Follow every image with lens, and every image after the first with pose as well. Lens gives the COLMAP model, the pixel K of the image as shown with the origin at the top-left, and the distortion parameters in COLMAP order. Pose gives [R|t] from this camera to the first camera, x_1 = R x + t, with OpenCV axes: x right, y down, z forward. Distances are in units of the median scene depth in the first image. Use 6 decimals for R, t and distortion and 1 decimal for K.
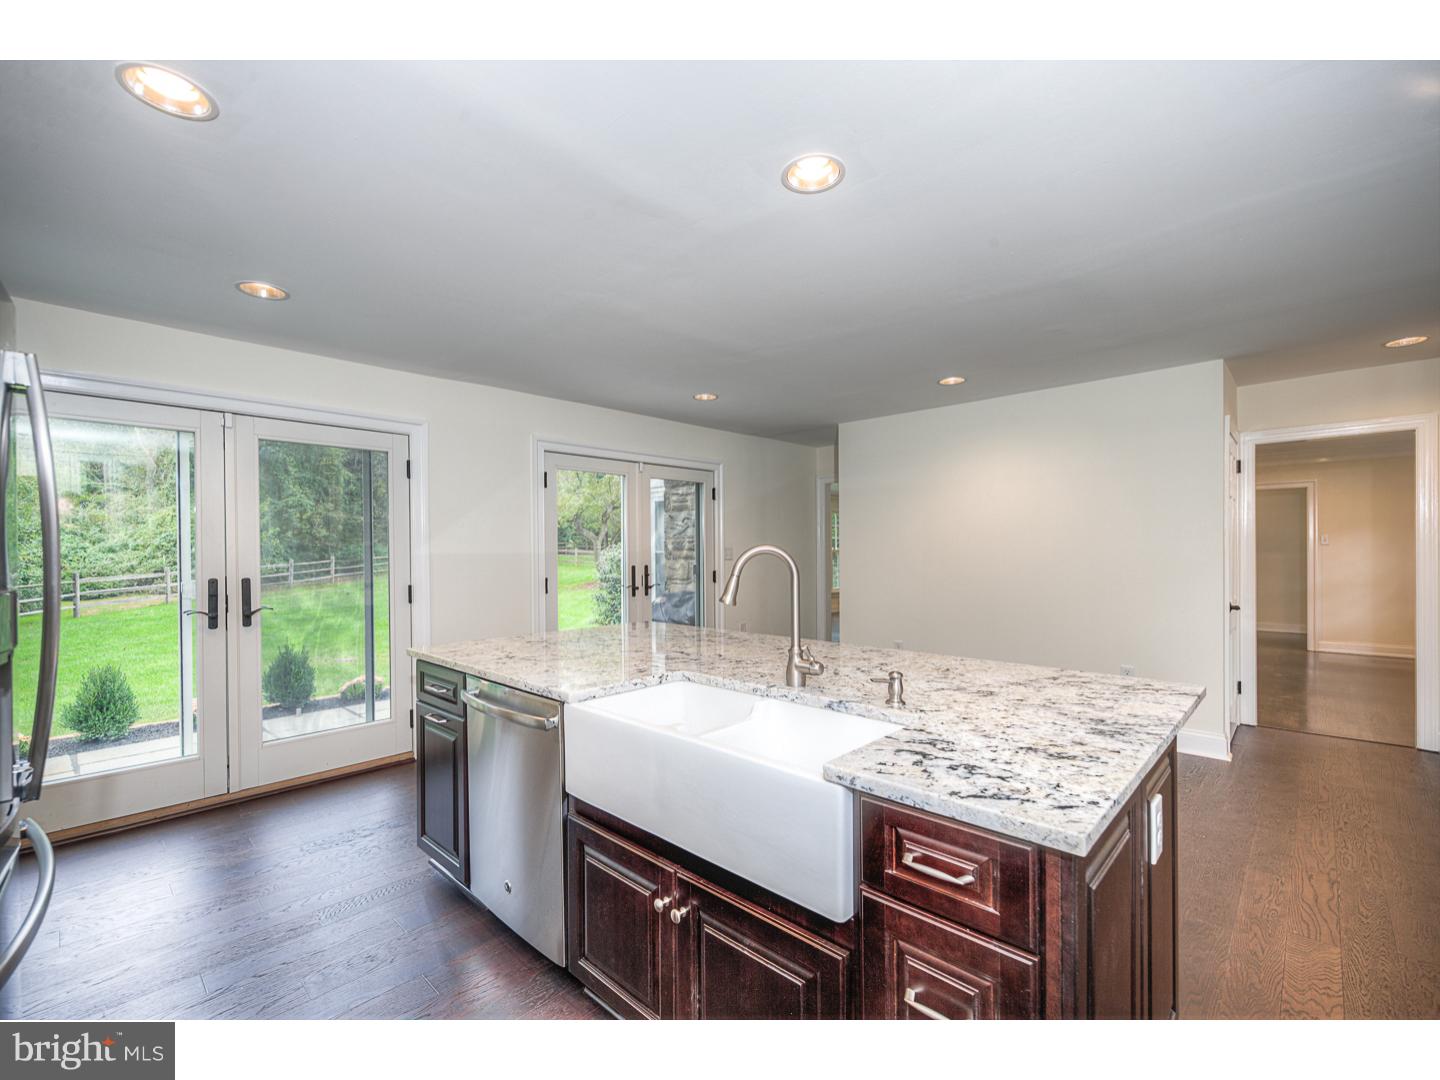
lens RADIAL K [[654.2, 0, 690.7], [0, 654.2, 548.9], [0, 0, 1]] dist [-0.000253, 0.000009]
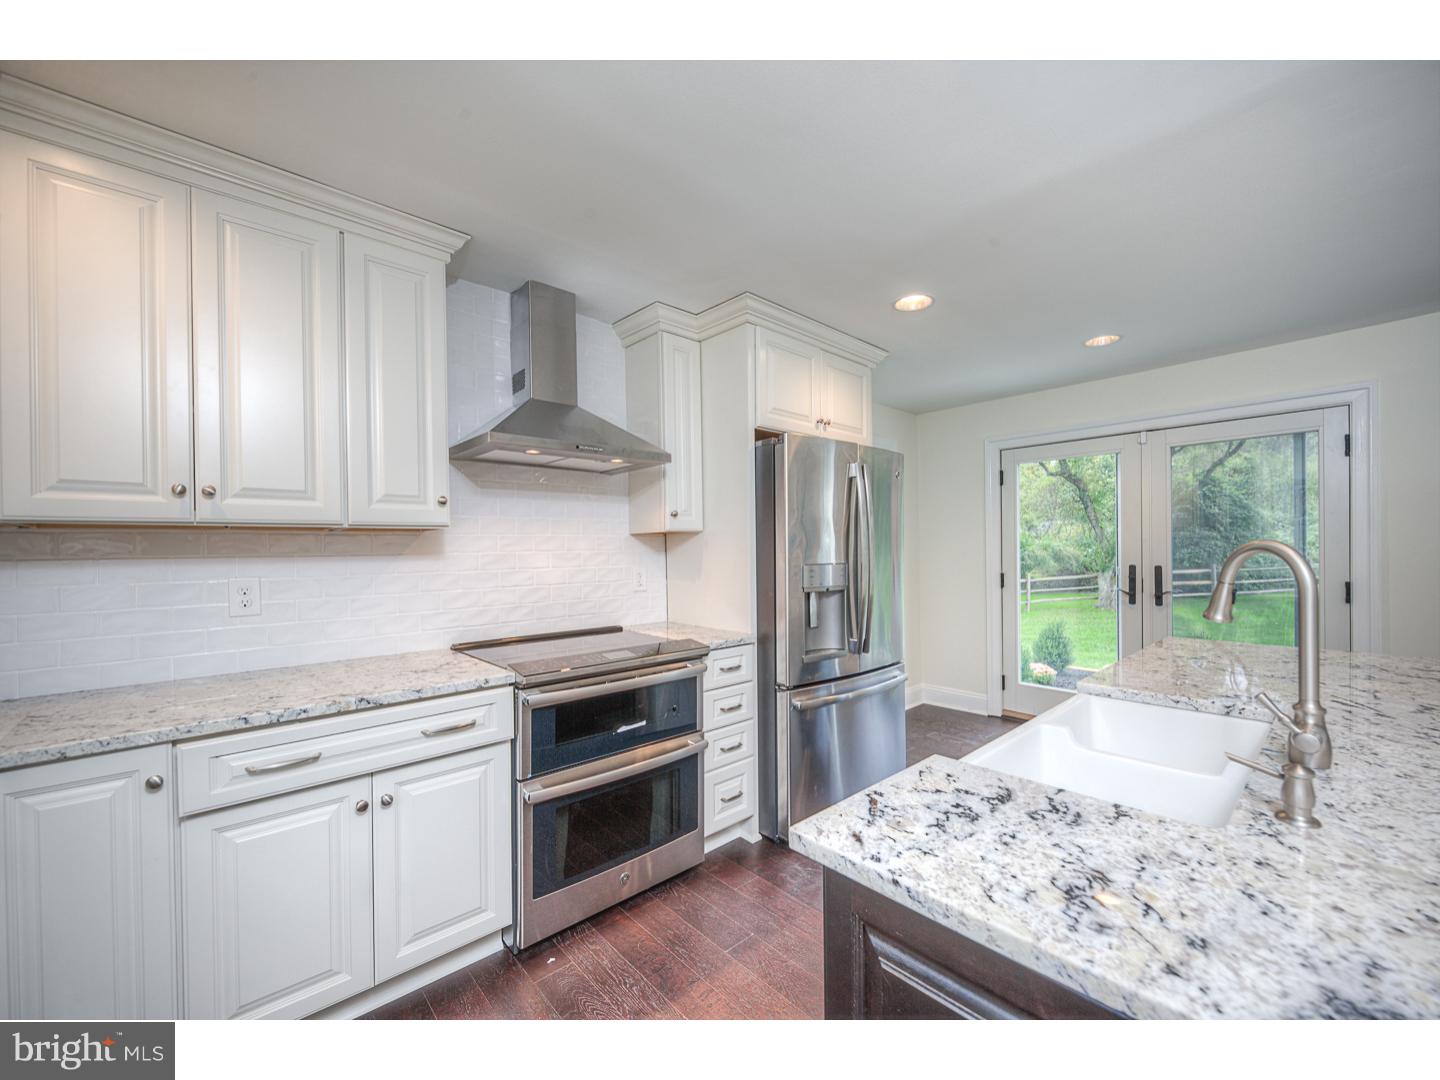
lens RADIAL K [[578.6, 0, 727.6], [0, 578.6, 550.6], [0, 0, 1]] dist [0.001687, -0.000541]
pose [[-0.081387, 0.011105, -0.996621, 1.114742], [0.019885, 0.999757, 0.009516, -0.023518], [0.996484, -0.019043, -0.081588, 0.701980]]
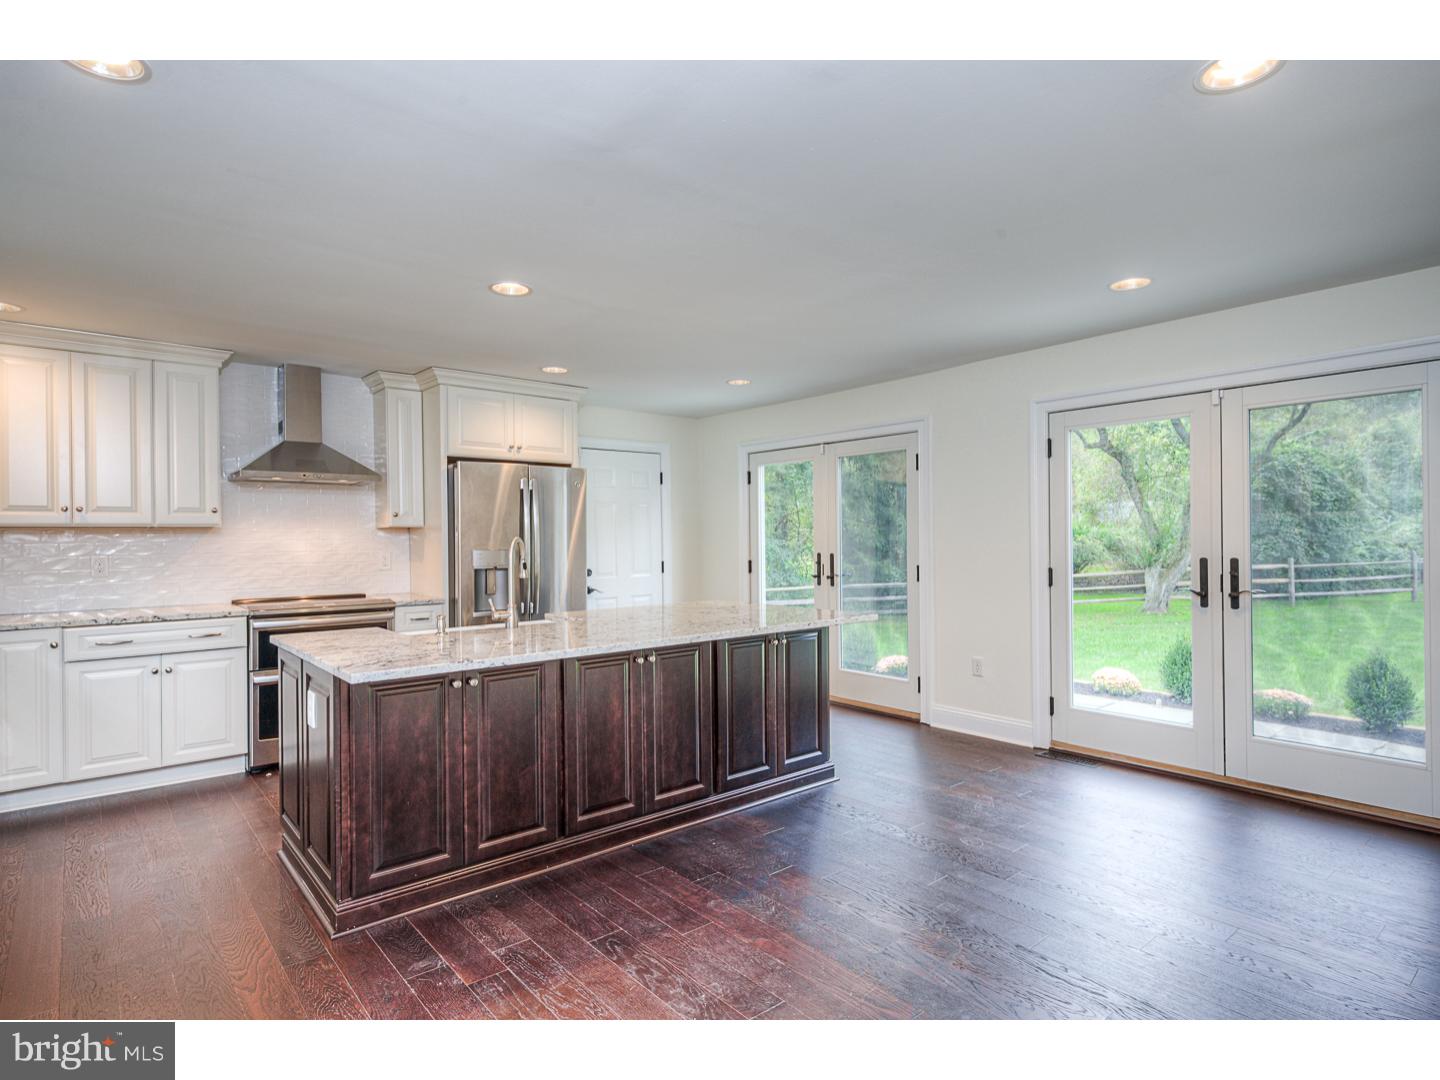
lens RADIAL K [[767.7, 0, 722.3], [0, 767.7, 535.8], [0, 0, 1]] dist [0.006602, 0.002312]
pose [[-0.118259, 0.007092, -0.992957, 1.324330], [0.017902, 0.999827, 0.005009, -0.023036], [0.992821, -0.017184, -0.118365, 0.923890]]
